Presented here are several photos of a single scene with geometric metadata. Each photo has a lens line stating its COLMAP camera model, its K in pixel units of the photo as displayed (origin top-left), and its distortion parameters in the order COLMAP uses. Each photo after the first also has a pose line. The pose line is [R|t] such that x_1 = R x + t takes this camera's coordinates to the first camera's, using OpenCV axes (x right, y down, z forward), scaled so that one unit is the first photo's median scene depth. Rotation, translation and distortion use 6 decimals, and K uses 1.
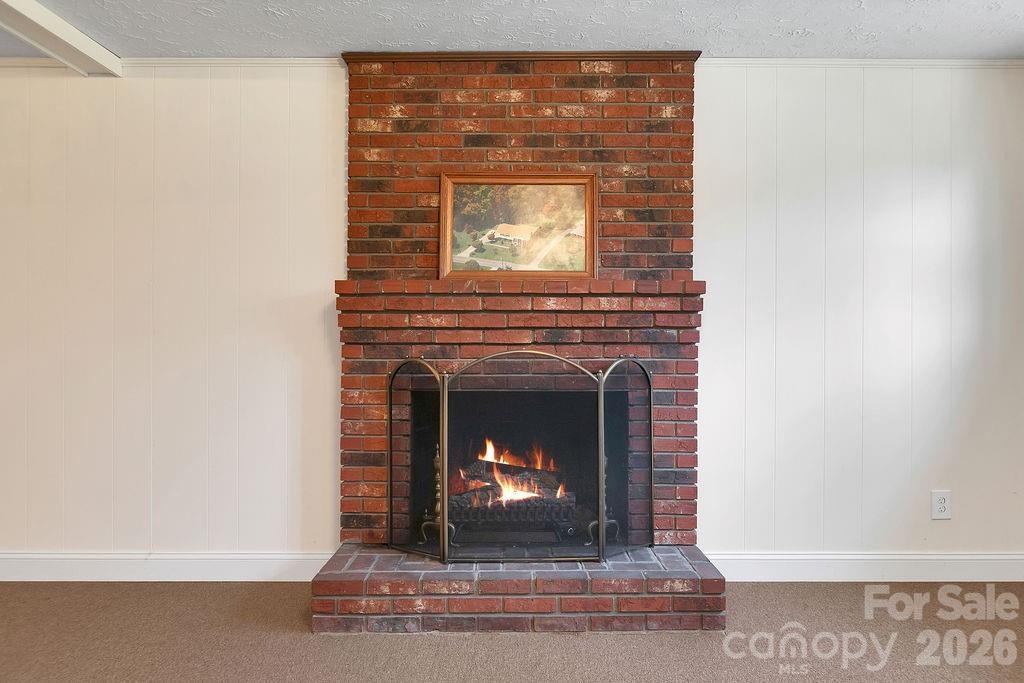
lens RADIAL K [[704.3, 0, 526.5], [0, 704.3, 344.5], [0, 0, 1]] dist [-0.002982, 0.009552]
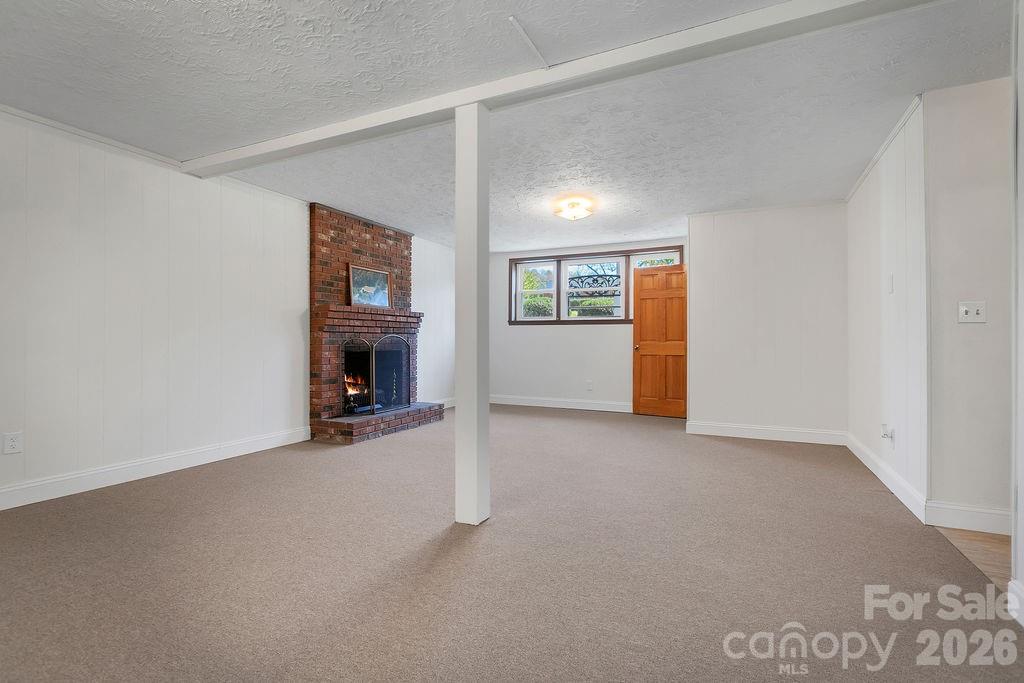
lens RADIAL K [[462.3, 0, 510.3], [0, 462.3, 338.8], [0, 0, 1]] dist [0.002284, 0.000240]
pose [[0.440894, 0.001718, 0.897557, -1.317146], [0.000955, 0.999997, -0.002384, 0.025711], [-0.897559, 0.001909, 0.440891, -0.213787]]
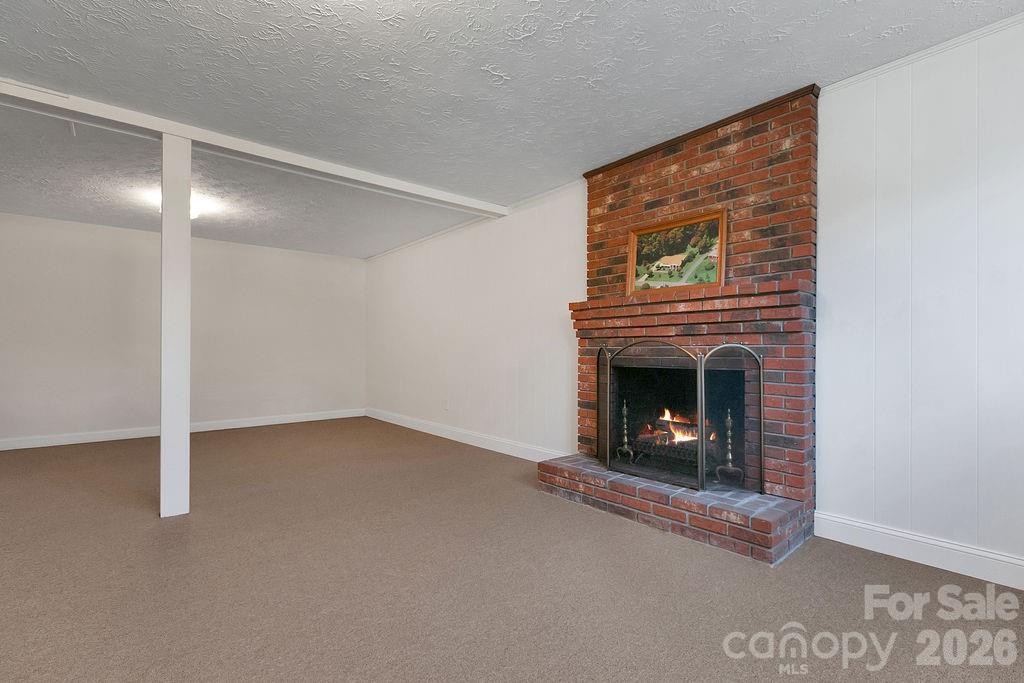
lens RADIAL K [[471.9, 0, 510.9], [0, 471.9, 348.0], [0, 0, 1]] dist [0.002821, 0.000125]
pose [[0.639874, -0.006628, -0.768452, 0.529743], [-0.001965, 0.999945, -0.010261, 0.034408], [0.768478, 0.008076, 0.639826, 0.107345]]
